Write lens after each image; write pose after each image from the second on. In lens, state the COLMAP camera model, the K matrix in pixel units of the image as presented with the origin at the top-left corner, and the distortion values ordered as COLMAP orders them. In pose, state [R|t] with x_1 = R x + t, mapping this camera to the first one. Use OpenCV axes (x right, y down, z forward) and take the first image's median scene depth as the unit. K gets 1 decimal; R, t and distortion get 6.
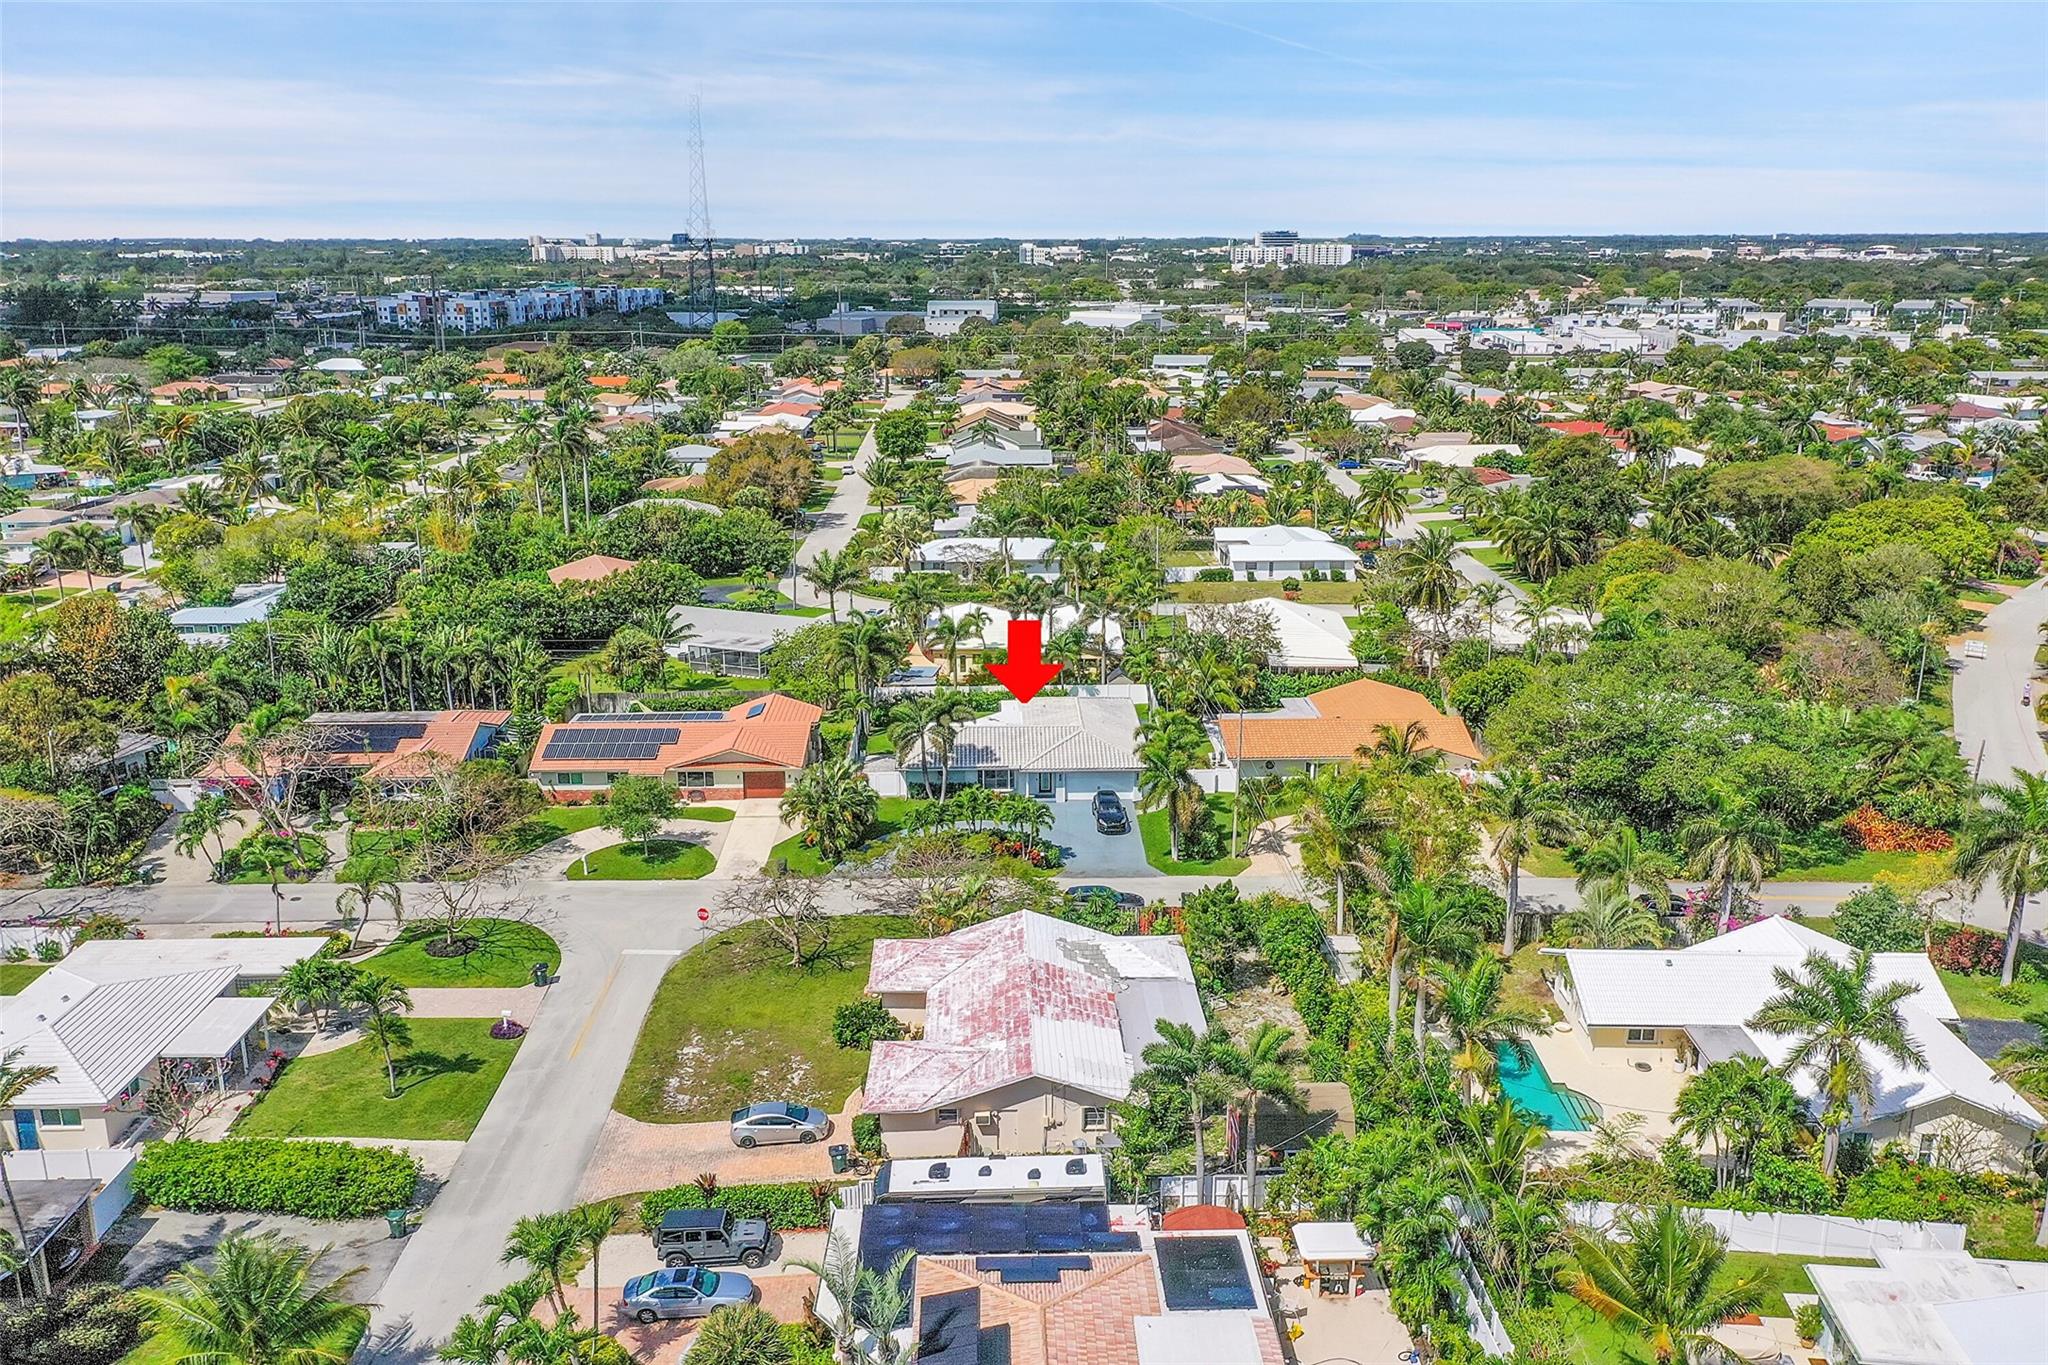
lens RADIAL K [[1645.1, 0, 1024.3], [0, 1645.1, 681.8], [0, 0, 1]] dist [0.027068, -0.000372]
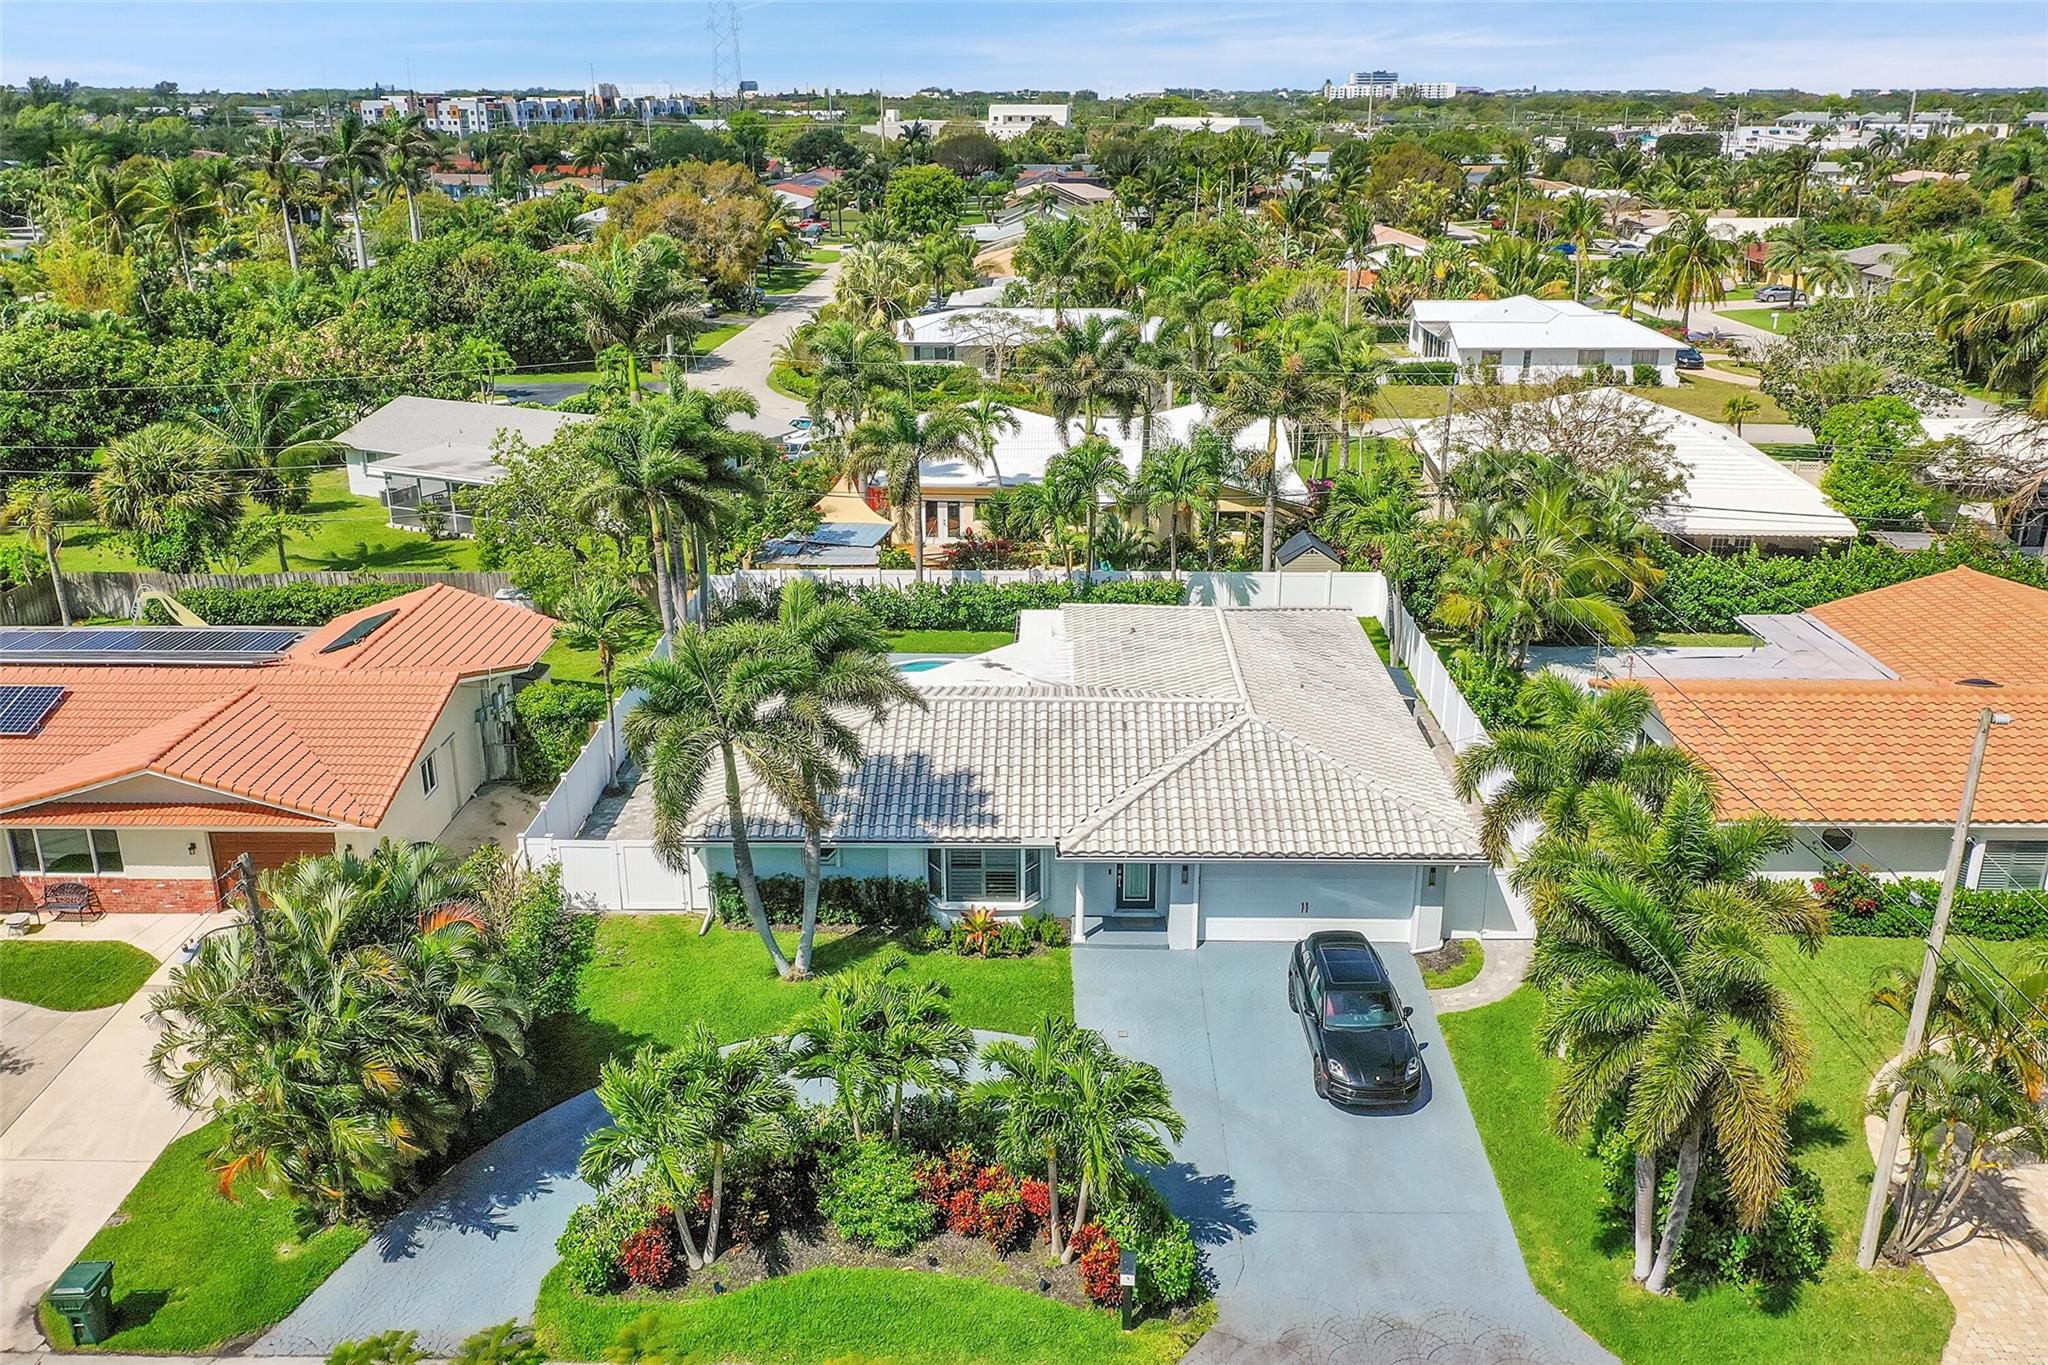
lens RADIAL K [[1645.1, 0, 1019.6], [0, 1645.1, 680.3], [0, 0, 1]] dist [0.027068, -0.000372]
pose [[0.998899, 0.018878, -0.042955, 0.002516], [-0.015391, 0.996668, 0.080105, -0.003386], [0.044324, -0.079356, 0.995860, 0.571822]]
